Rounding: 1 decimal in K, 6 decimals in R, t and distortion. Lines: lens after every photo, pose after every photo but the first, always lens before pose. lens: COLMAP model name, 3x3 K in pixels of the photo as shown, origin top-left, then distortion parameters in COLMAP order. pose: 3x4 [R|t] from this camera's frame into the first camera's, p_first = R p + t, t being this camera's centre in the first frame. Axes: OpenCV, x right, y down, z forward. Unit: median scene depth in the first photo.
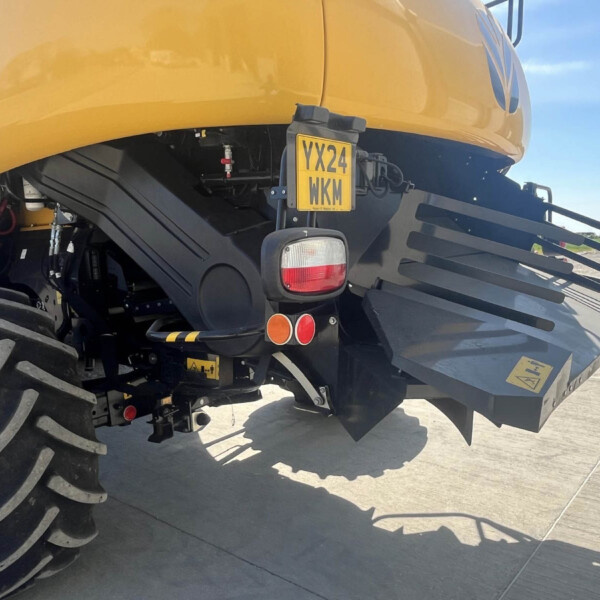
lens RADIAL K [[617.9, 0, 301.8], [0, 617.9, 312.3], [0, 0, 1]] dist [0.044531, -0.058723]
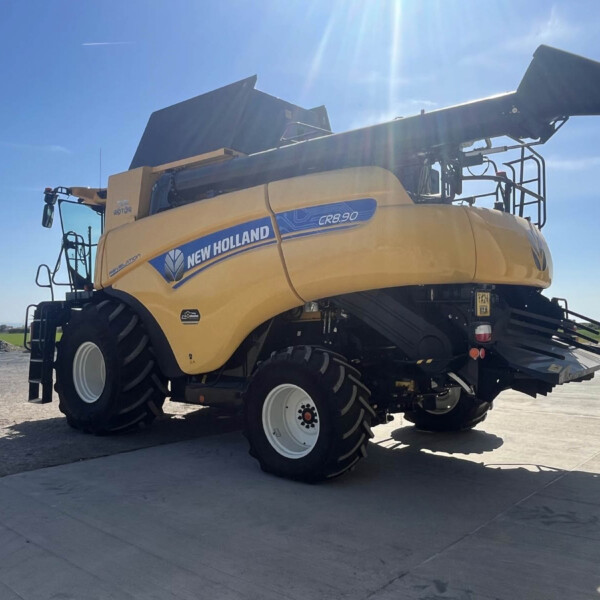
lens RADIAL K [[634.4, 0, 300.0], [0, 634.4, 300.0], [0, 0, 1]] dist [0.009109, 0.013968]
pose [[0.999027, -0.001304, -0.044087, -0.398149], [-0.005858, 0.986782, -0.161946, 0.146875], [0.043715, 0.162047, 0.985814, -1.162138]]
